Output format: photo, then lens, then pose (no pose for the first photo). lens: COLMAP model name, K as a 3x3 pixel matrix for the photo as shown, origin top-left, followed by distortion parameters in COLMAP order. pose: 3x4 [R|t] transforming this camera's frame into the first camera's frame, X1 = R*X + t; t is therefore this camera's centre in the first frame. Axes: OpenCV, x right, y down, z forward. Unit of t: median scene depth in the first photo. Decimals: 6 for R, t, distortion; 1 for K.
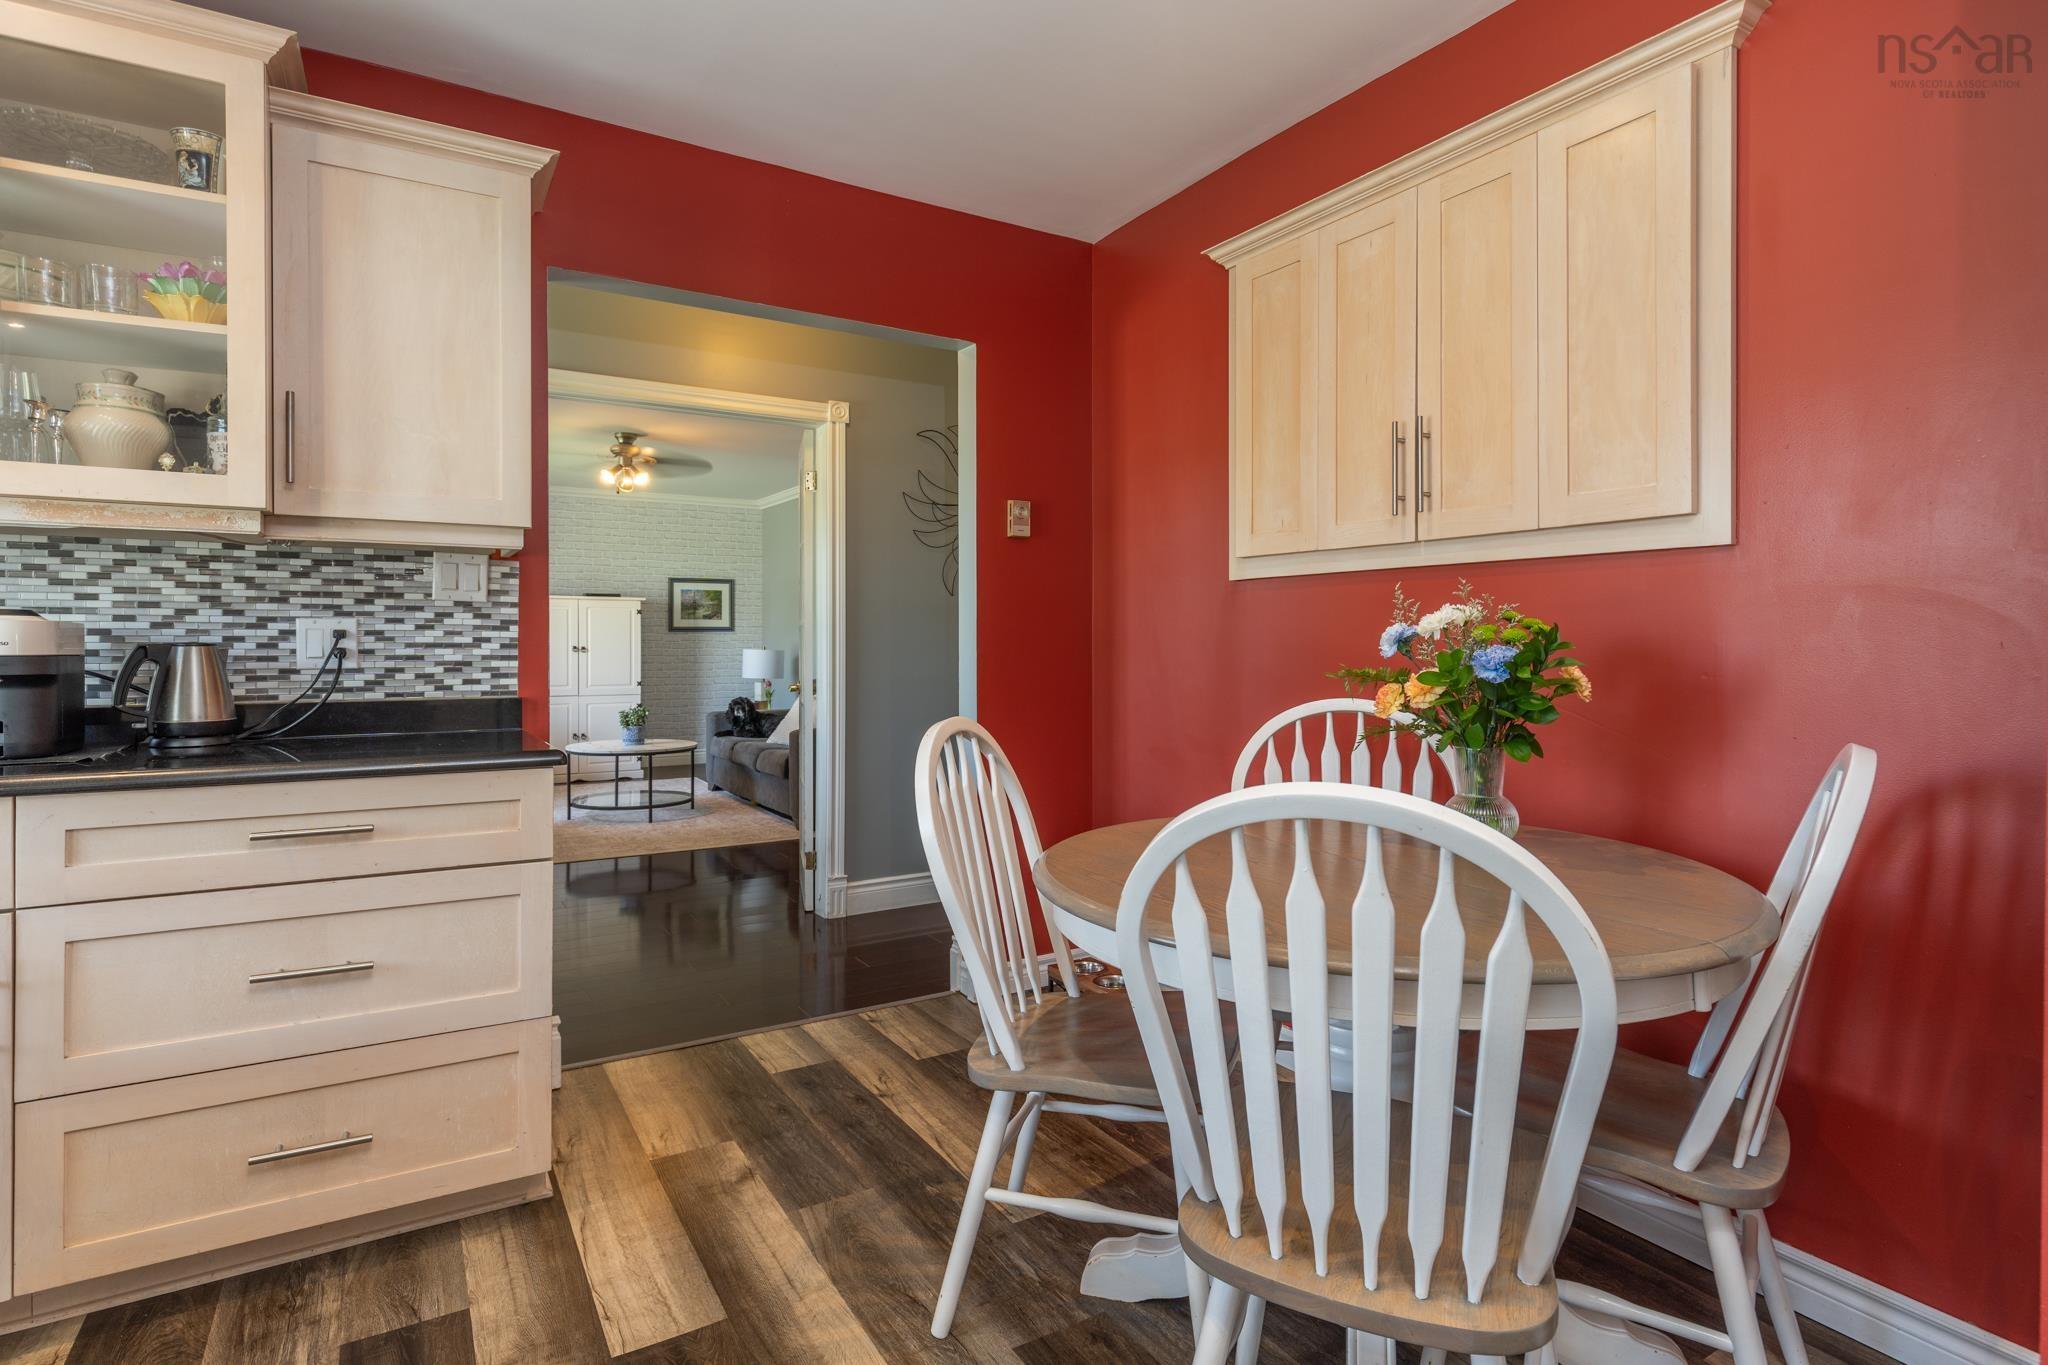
lens RADIAL K [[1046.8, 0, 1031.8], [0, 1046.8, 643.7], [0, 0, 1]] dist [-0.000796, 0.000568]
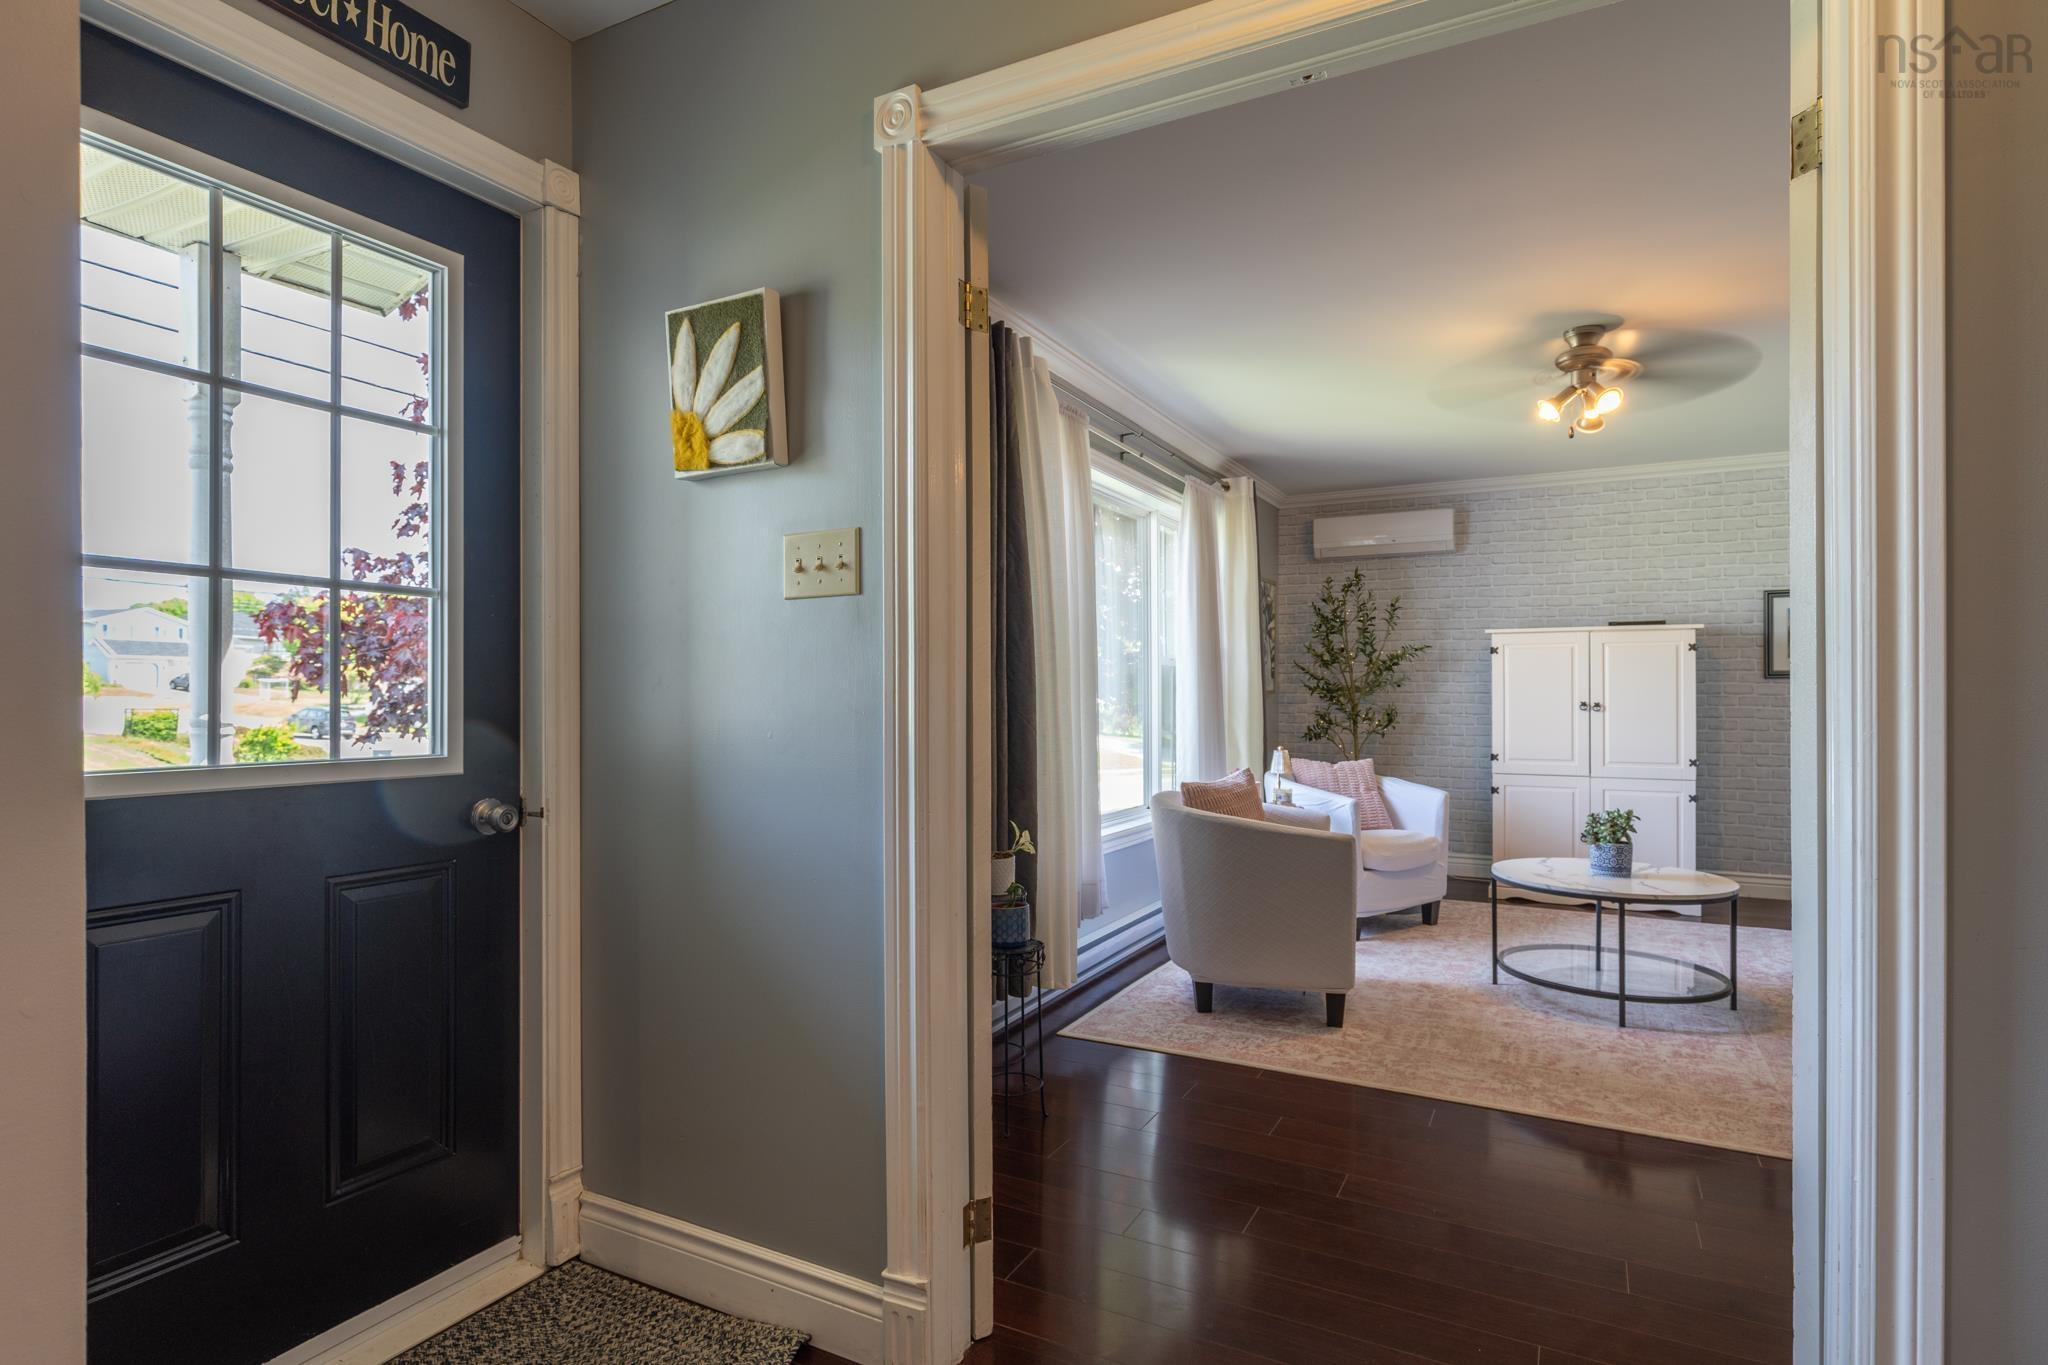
lens RADIAL K [[1046.8, 0, 1022.6], [0, 1046.8, 695.5], [0, 0, 1]] dist [-0.000796, 0.000568]
pose [[0.498682, -0.001556, -0.866784, -0.132463], [-0.001011, 0.999997, -0.002377, 0.000098], [0.866785, 0.002062, 0.498679, 1.280393]]
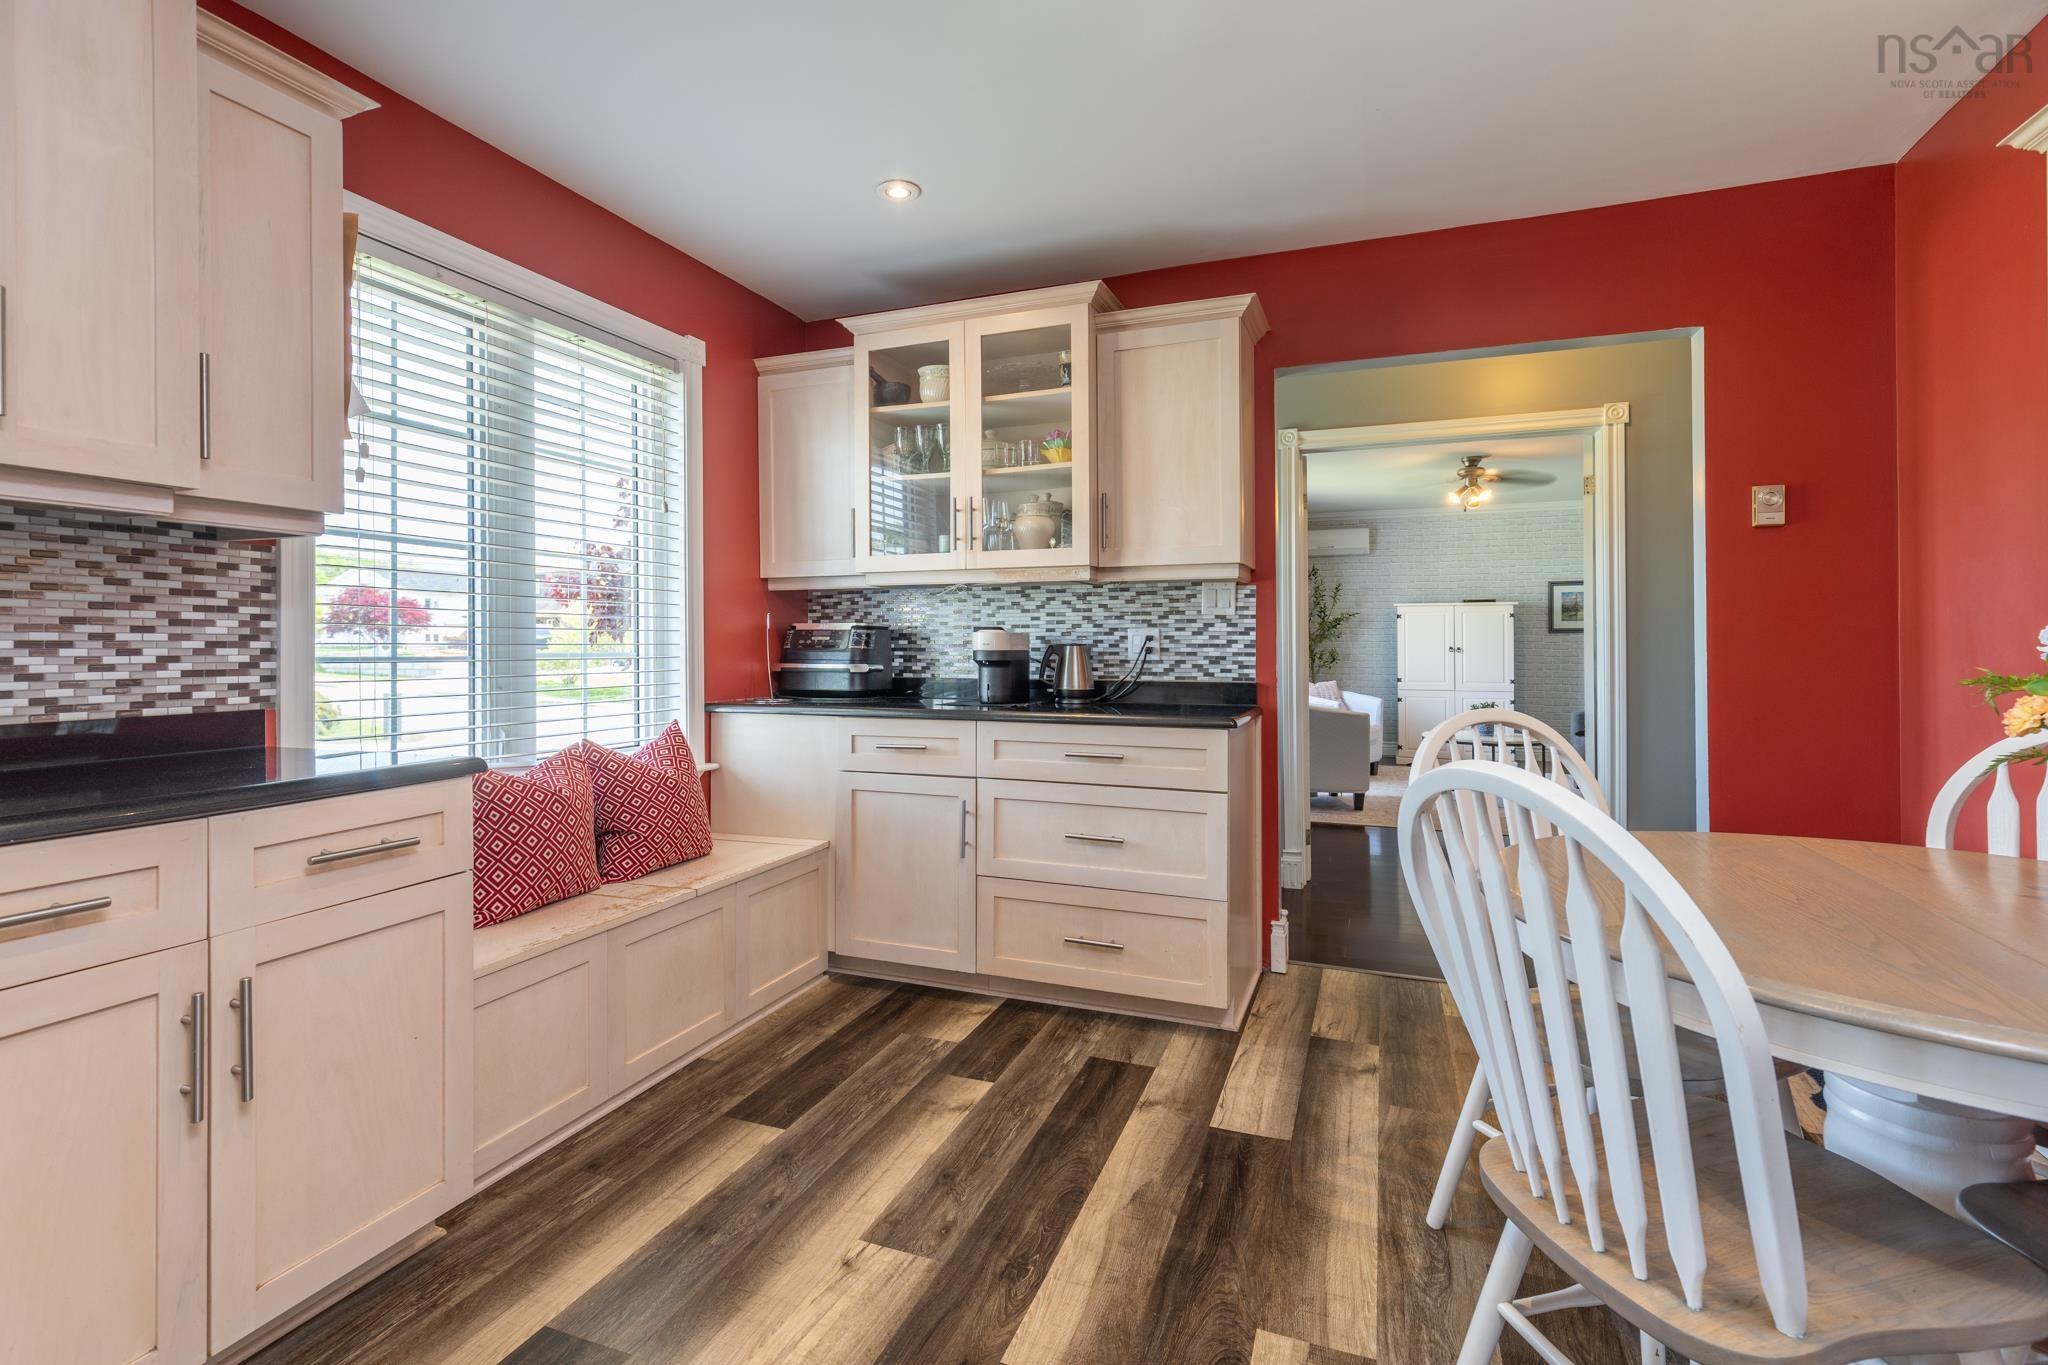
lens RADIAL K [[952.4, 0, 1005.1], [0, 952.4, 636.0], [0, 0, 1]] dist [0.011344, -0.001530]
pose [[0.599812, -0.008266, -0.800099, 0.366790], [0.000501, 0.999950, -0.009955, 0.001658], [0.800141, 0.005570, 0.599786, -0.033001]]
